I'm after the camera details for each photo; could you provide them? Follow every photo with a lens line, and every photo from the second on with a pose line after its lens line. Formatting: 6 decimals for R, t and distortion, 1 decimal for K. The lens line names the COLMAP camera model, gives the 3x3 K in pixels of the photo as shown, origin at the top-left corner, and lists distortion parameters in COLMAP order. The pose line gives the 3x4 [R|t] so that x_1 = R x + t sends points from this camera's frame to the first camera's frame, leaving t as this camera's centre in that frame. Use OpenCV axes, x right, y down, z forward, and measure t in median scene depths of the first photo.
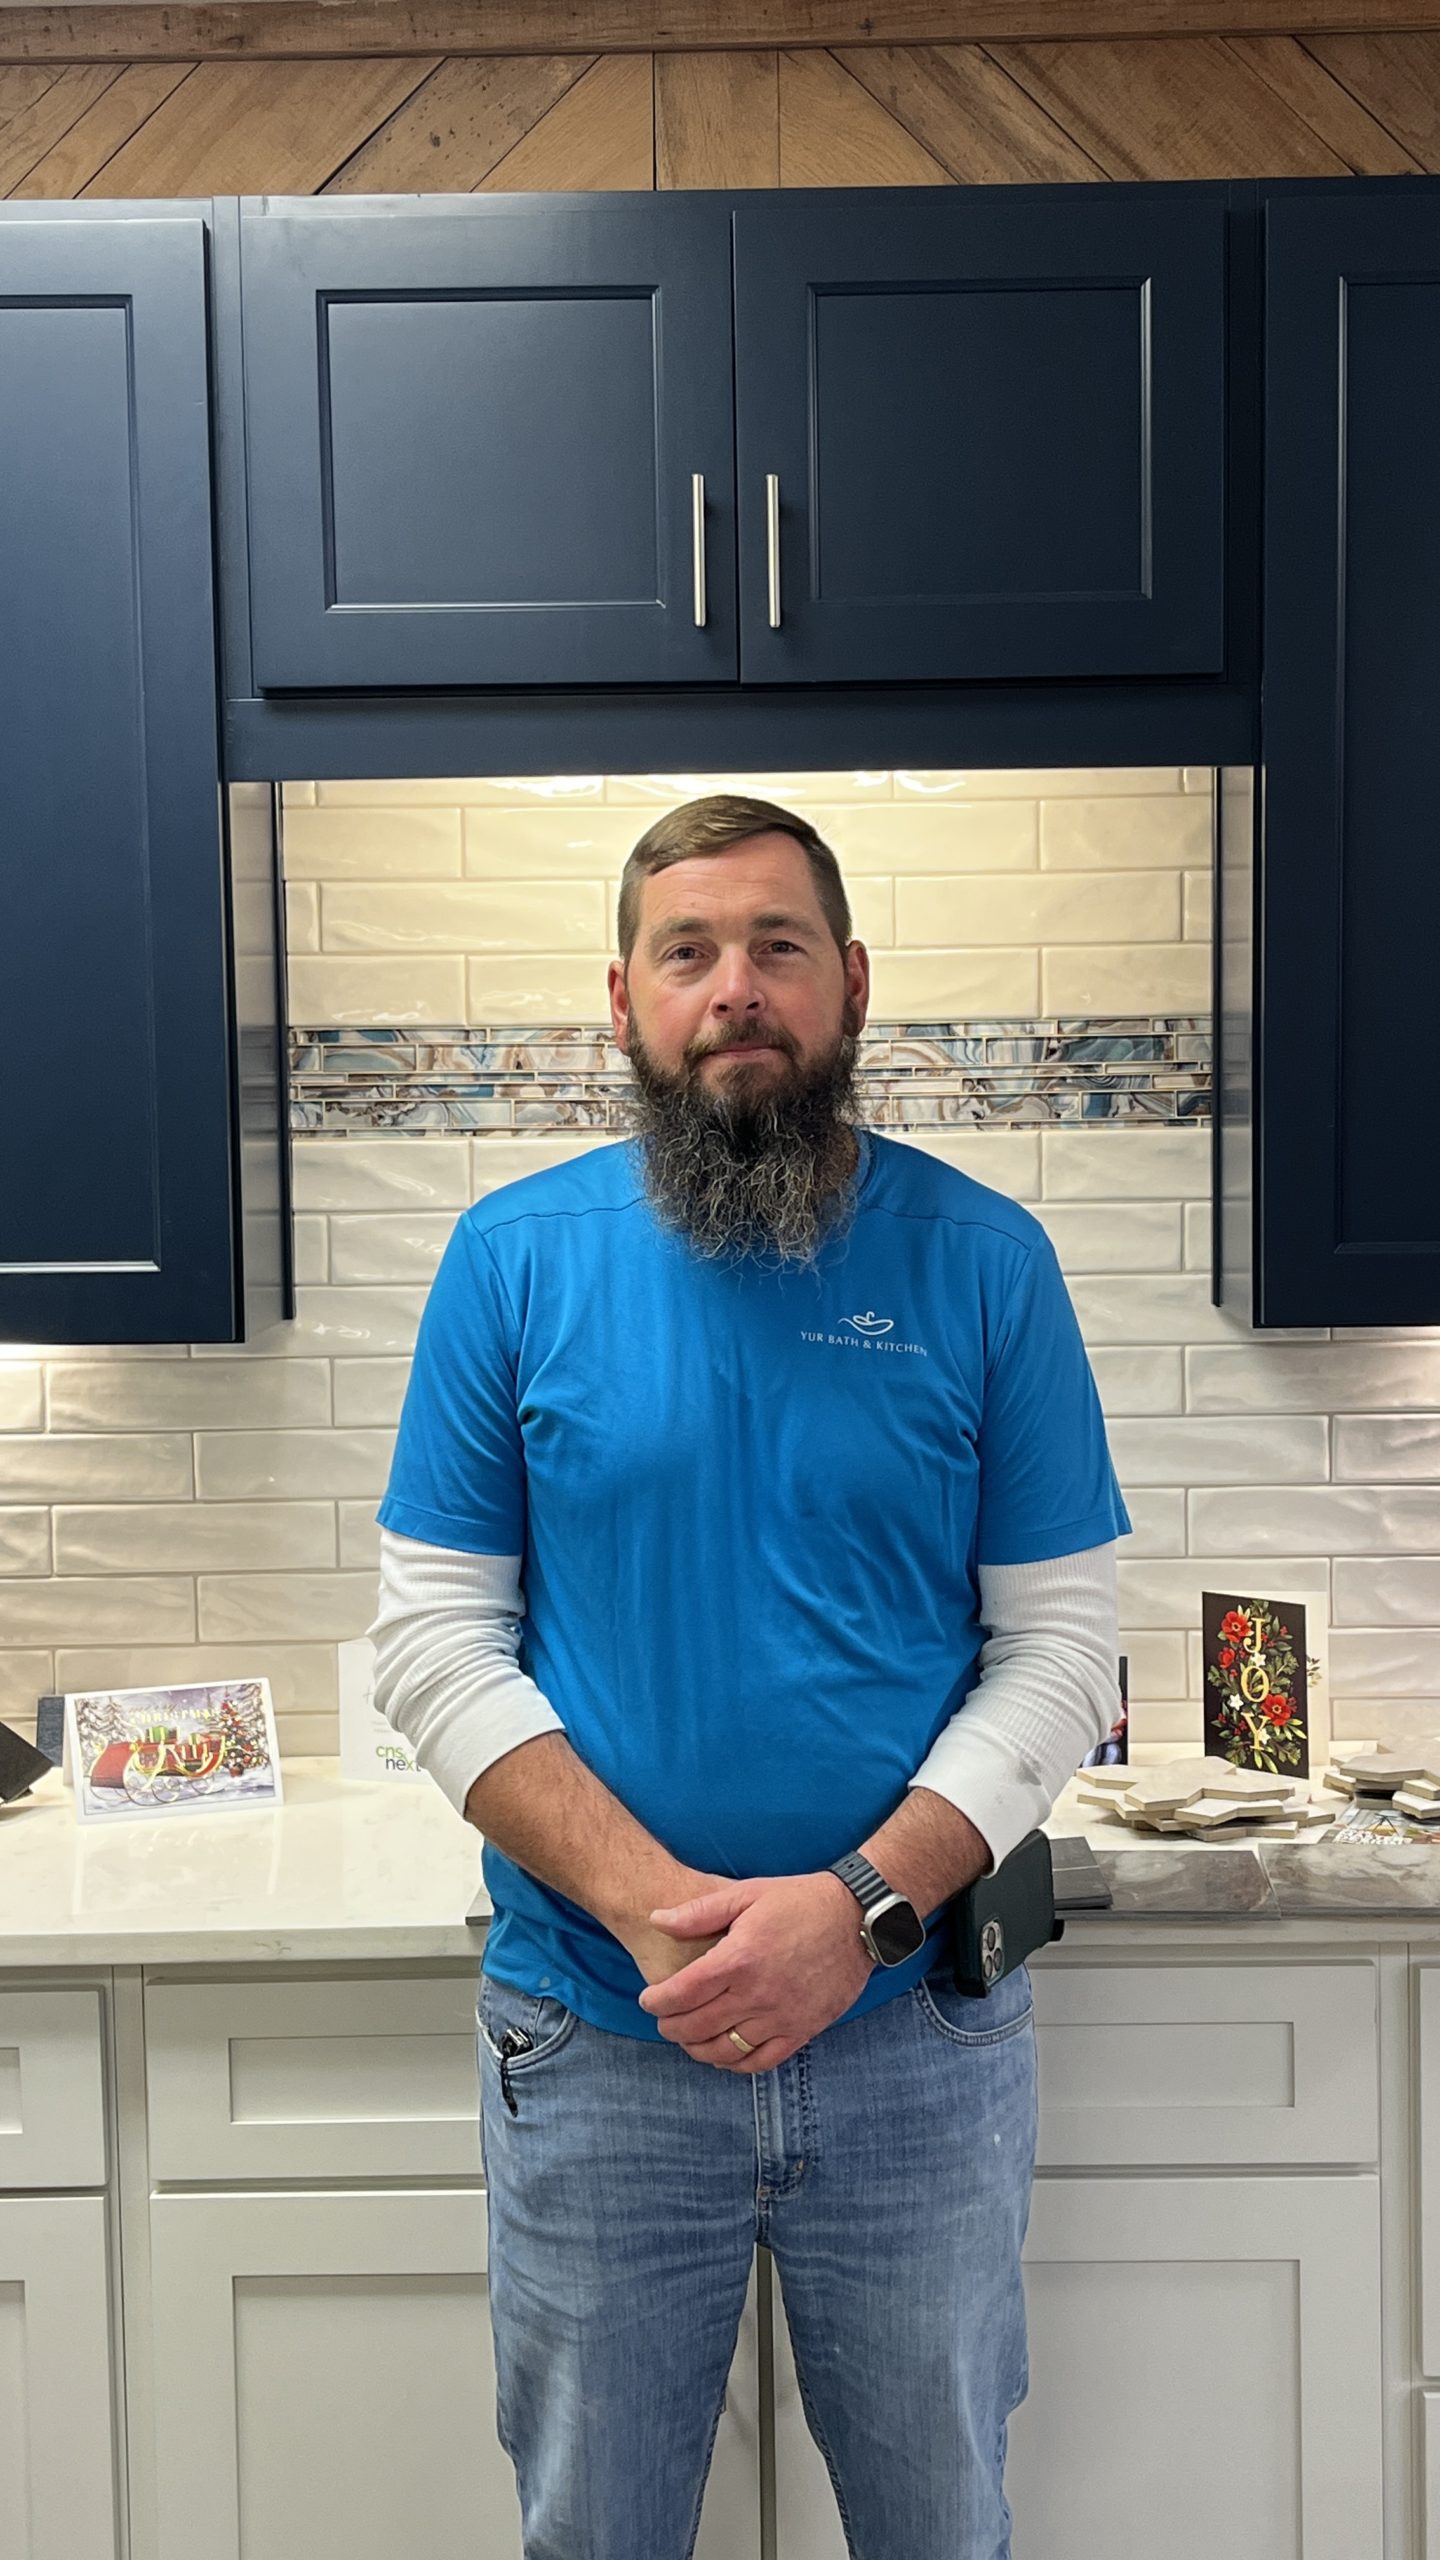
lens RADIAL K [[2971.9, 0, 755.6], [0, 2971.9, 1275.4], [0, 0, 1]] dist [0.041640, 0.000000]
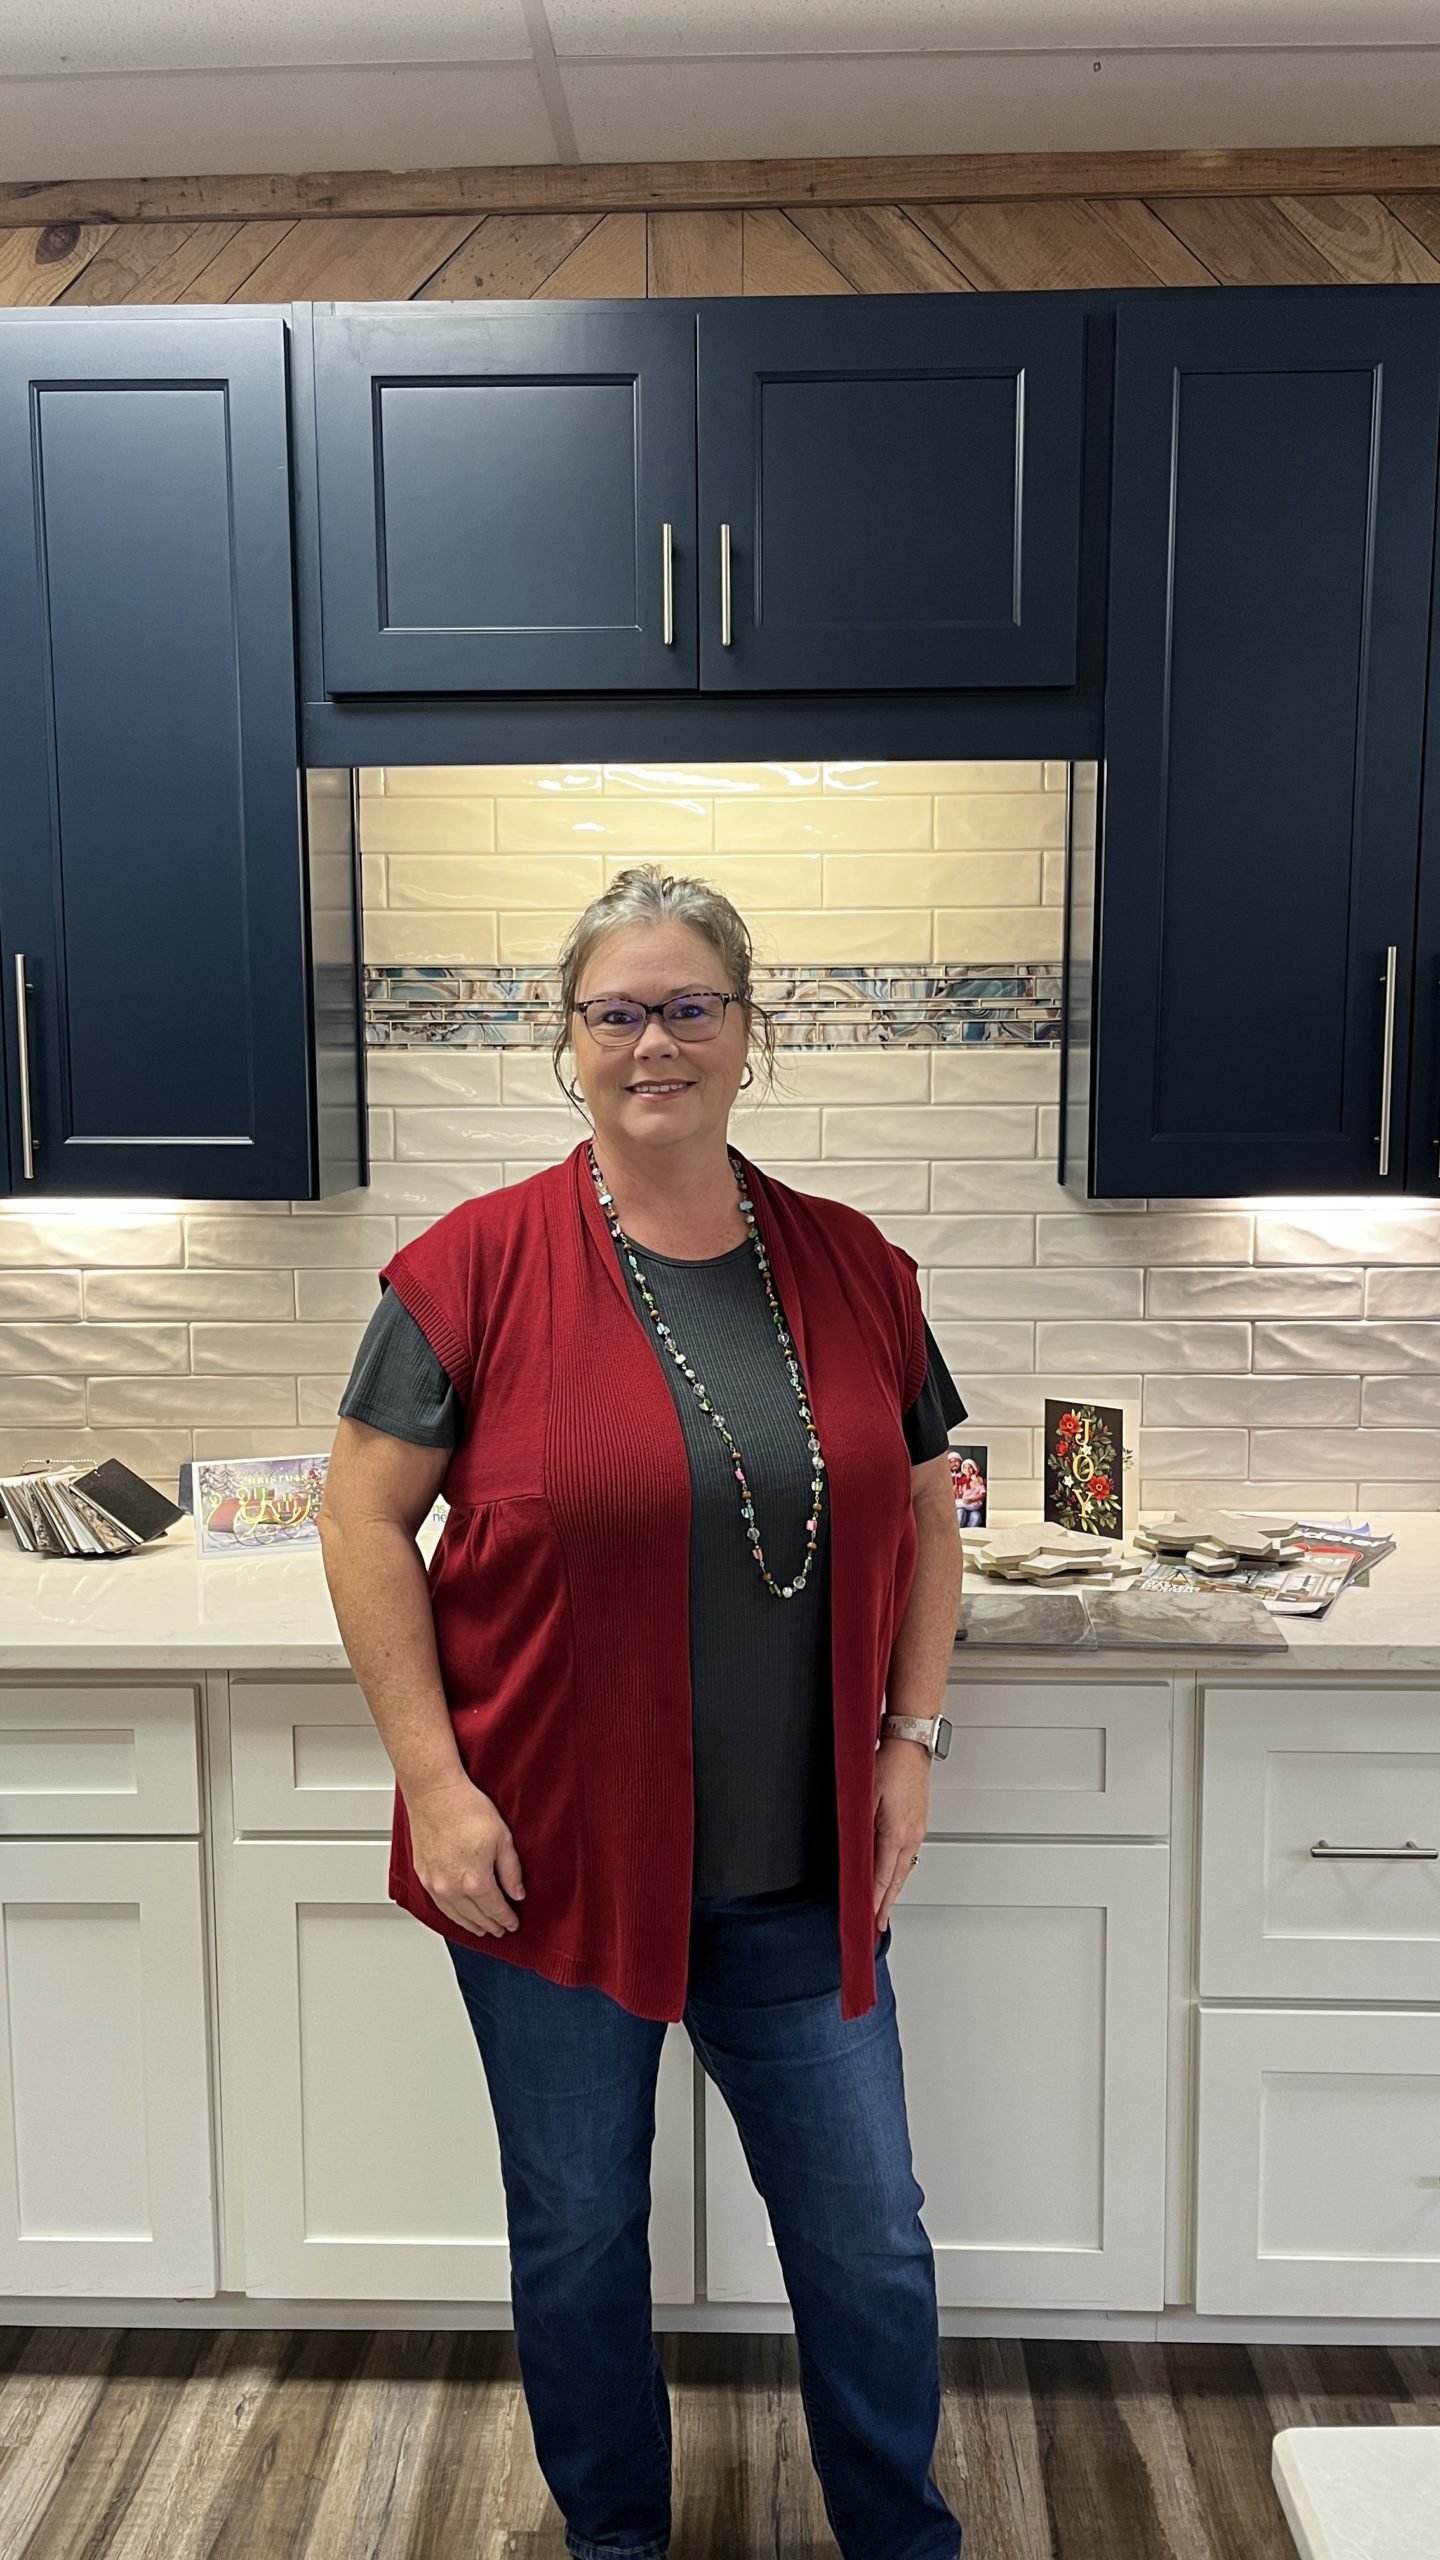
lens RADIAL K [[1952.8, 0, 724.3], [0, 1952.8, 1292.6], [0, 0, 1]] dist [0.049120, -0.066927]
pose [[0.999693, 0.013233, -0.020952, 0.024228], [-0.012092, 0.998484, 0.053689, 0.013681], [0.021631, -0.053419, 0.998338, 0.126337]]
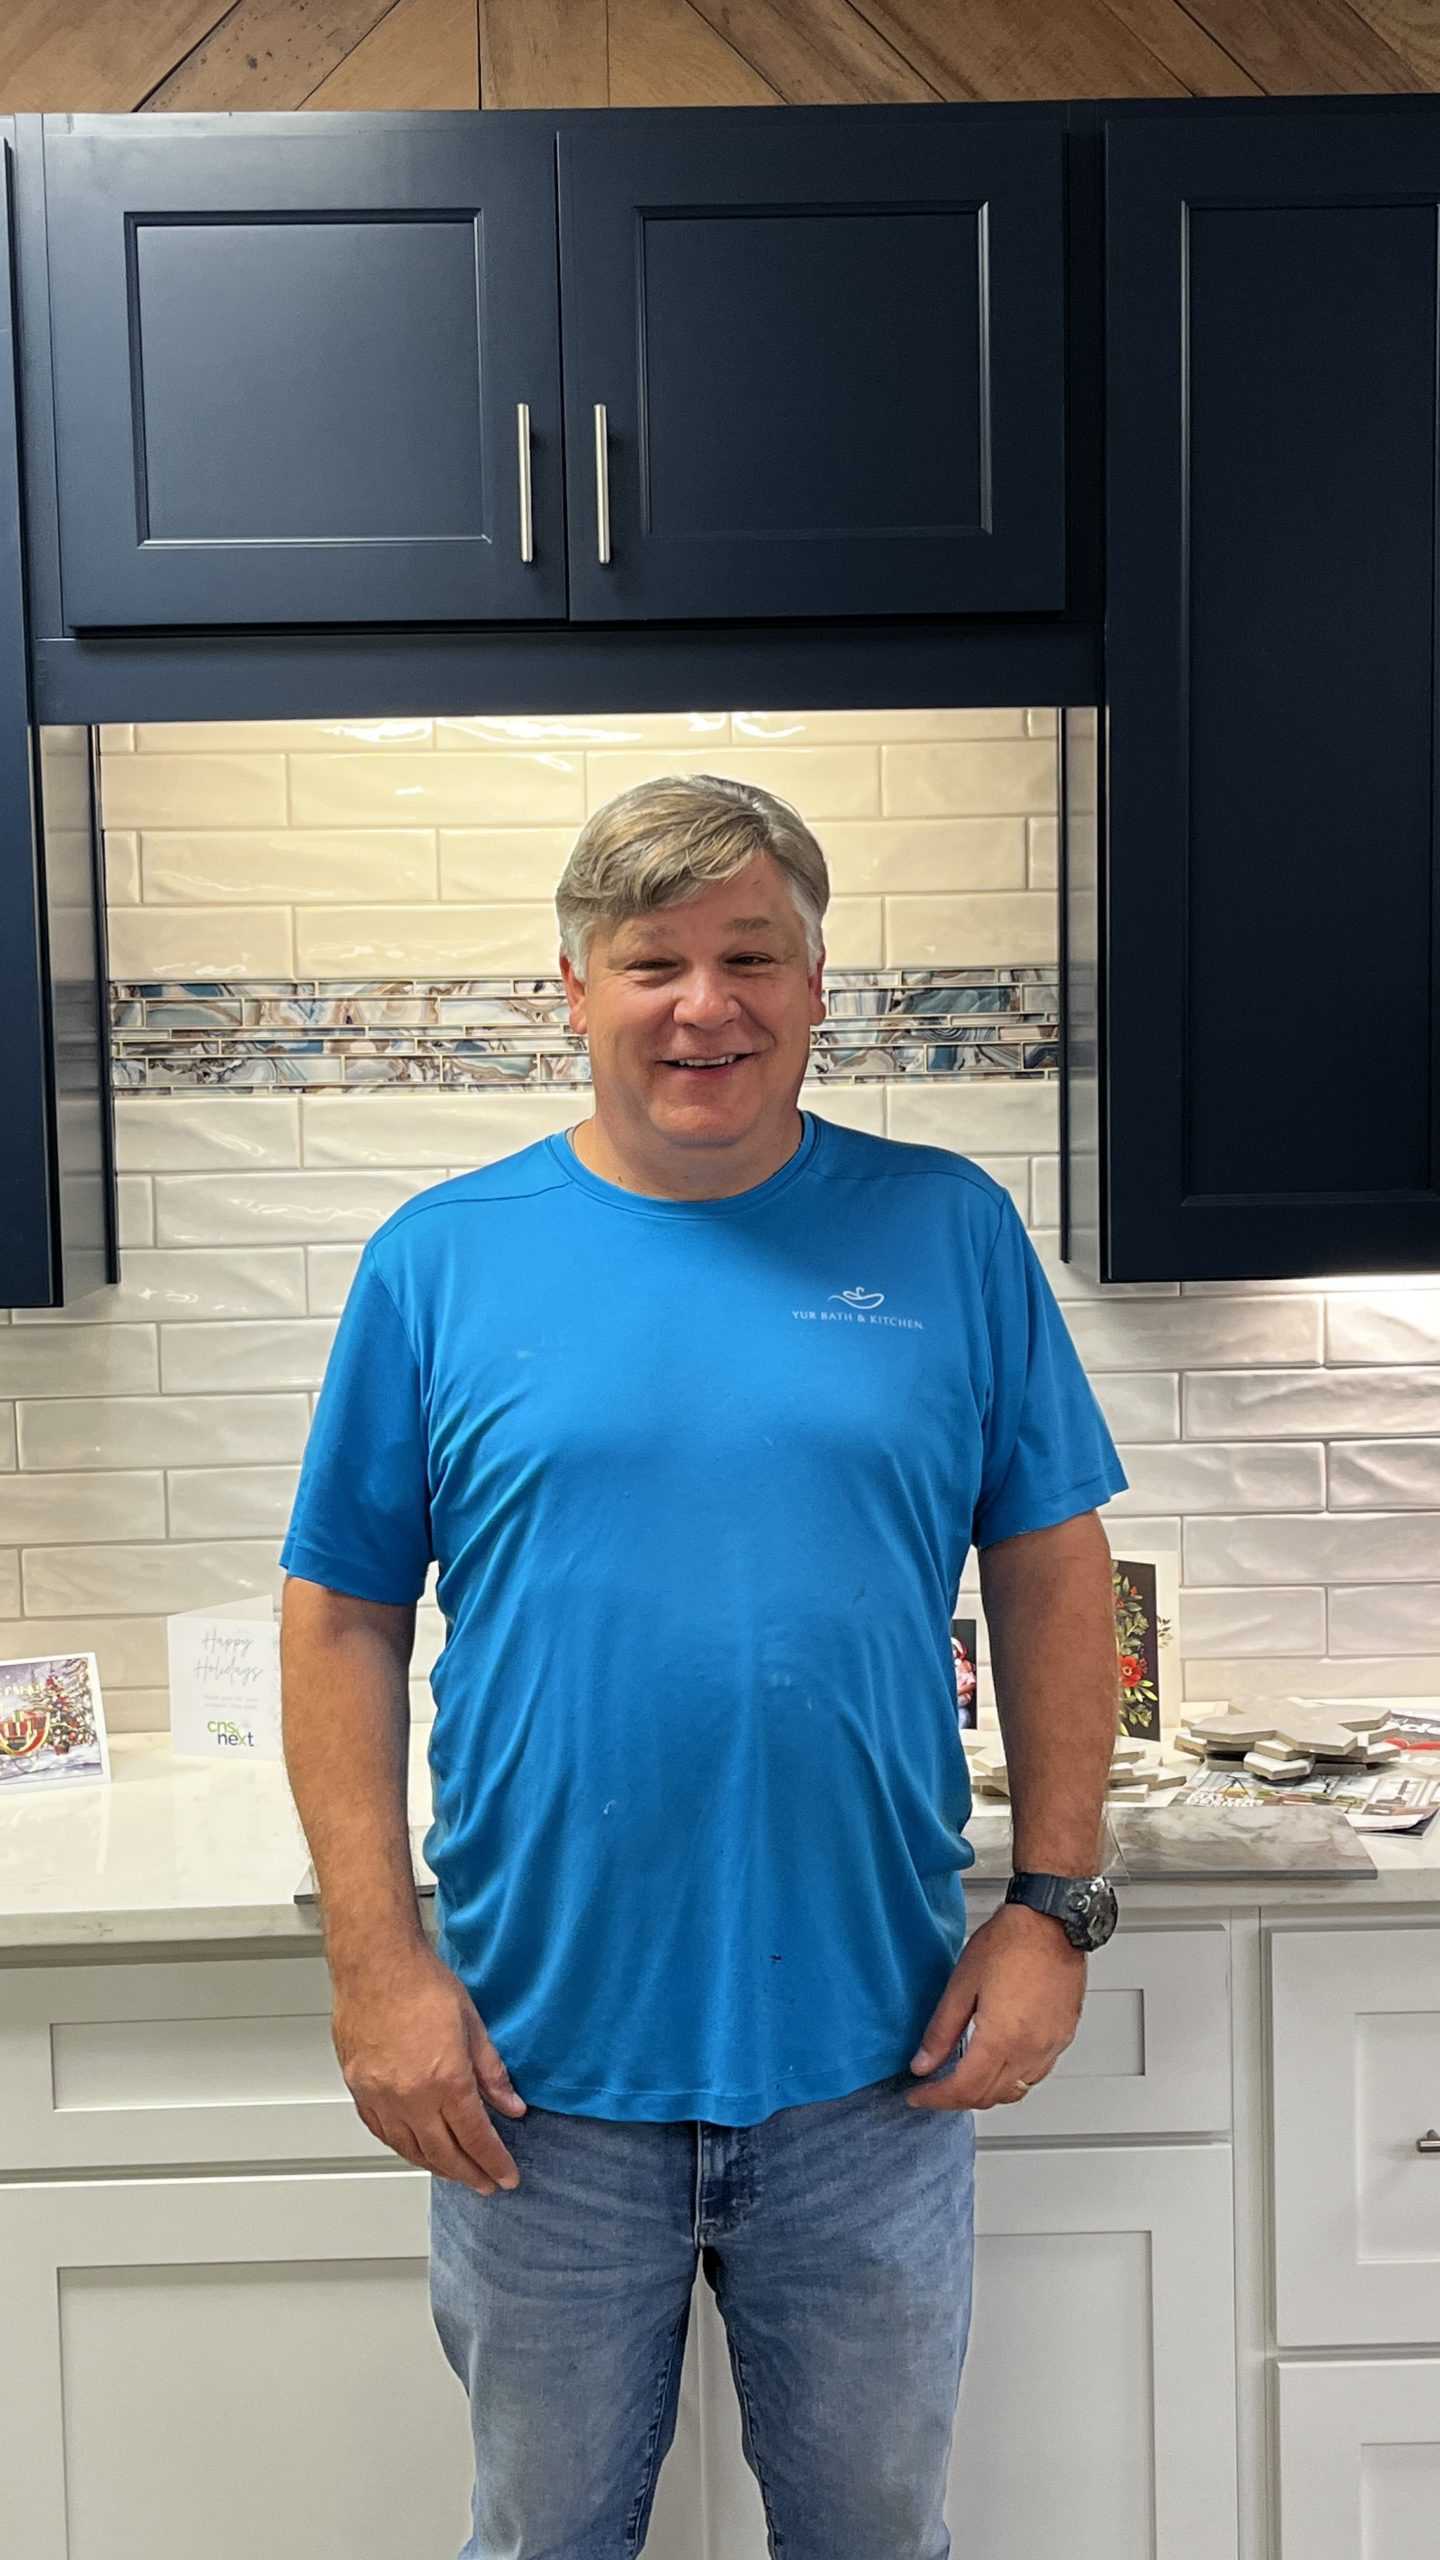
lens RADIAL K [[2971.9, 0, 714.1], [0, 2971.9, 1287.7], [0, 0, 1]] dist [0.041640, 0.000000]
pose [[0.999482, -0.008353, 0.031066, 0.008993], [0.007915, 0.999868, 0.014186, 0.004037], [-0.031181, -0.013933, 0.999417, 0.023921]]
